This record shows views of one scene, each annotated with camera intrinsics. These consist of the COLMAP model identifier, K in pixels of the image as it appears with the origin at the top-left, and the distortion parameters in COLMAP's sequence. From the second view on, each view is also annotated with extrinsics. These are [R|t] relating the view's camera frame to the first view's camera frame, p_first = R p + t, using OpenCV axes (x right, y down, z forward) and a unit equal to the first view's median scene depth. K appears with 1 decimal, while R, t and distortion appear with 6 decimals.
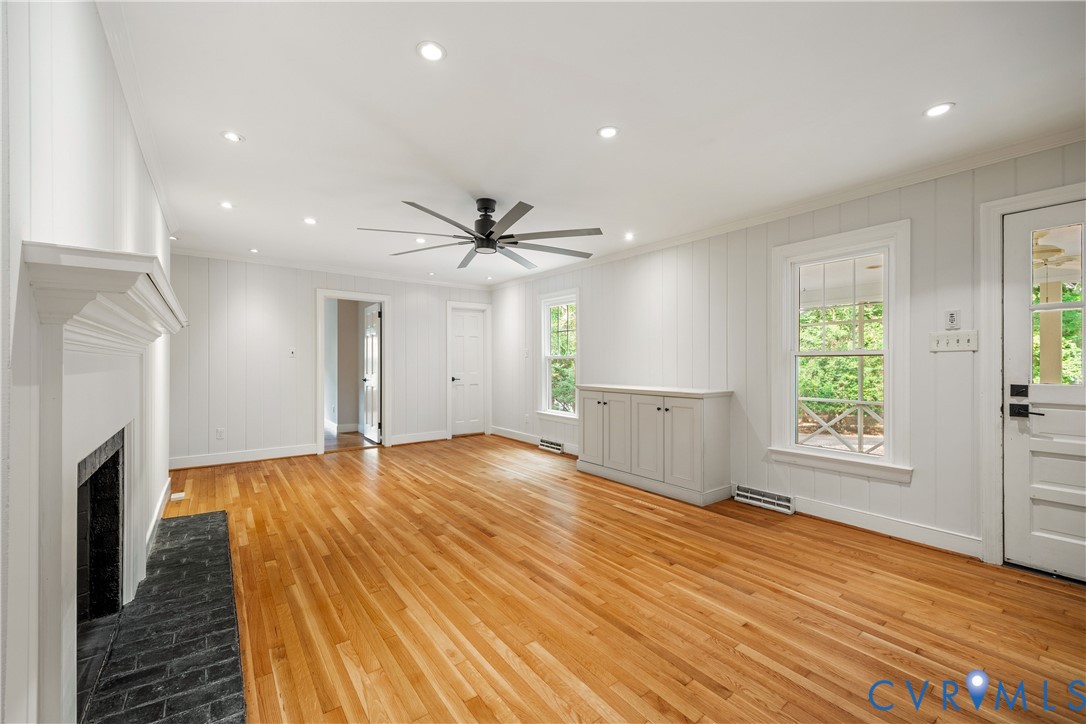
lens RADIAL K [[440.5, 0, 543.0], [0, 440.5, 362.0], [0, 0, 1]] dist [0.009009, -0.000112]
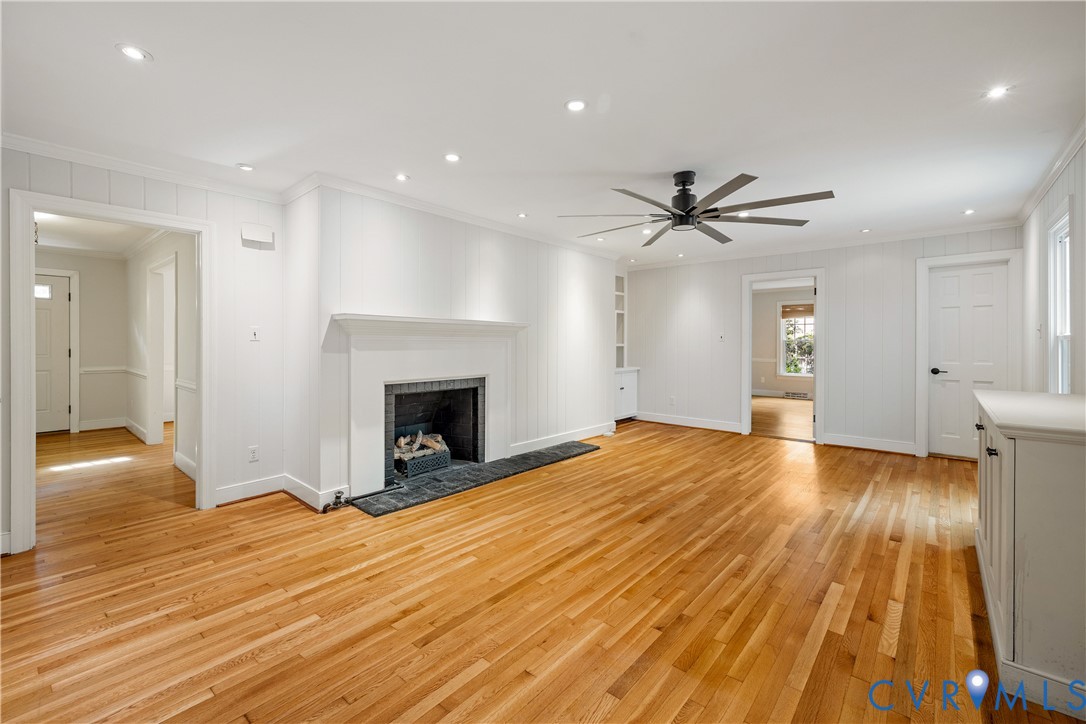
lens RADIAL K [[454.8, 0, 528.6], [0, 454.8, 349.2], [0, 0, 1]] dist [0.009593, -0.000223]
pose [[0.189994, 0.011860, -0.981714, 0.842400], [0.000718, 0.999925, 0.012220, -0.009955], [0.981785, -0.003027, 0.189971, 0.554904]]
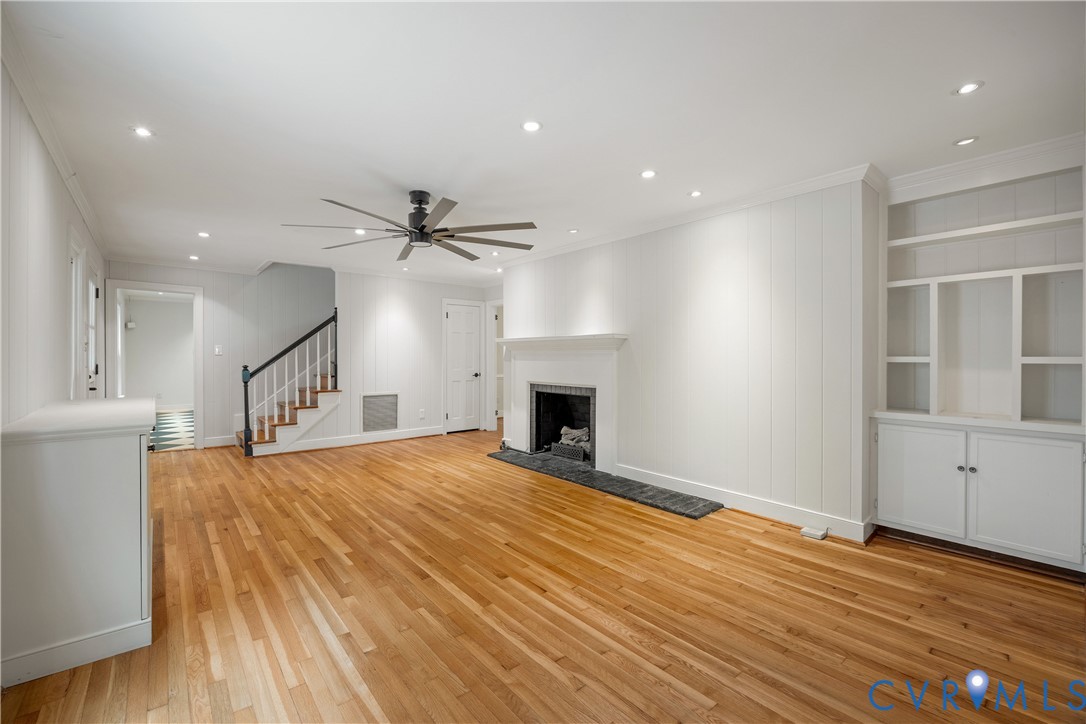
lens RADIAL K [[450.5, 0, 543.0], [0, 450.5, 362.0], [0, 0, 1]] dist [0.000469, 0.000127]
pose [[-0.997999, -0.000204, -0.063230, -0.377376], [-0.000882, 0.999942, 0.010706, -0.006639], [0.063224, 0.010741, -0.997942, 2.244674]]
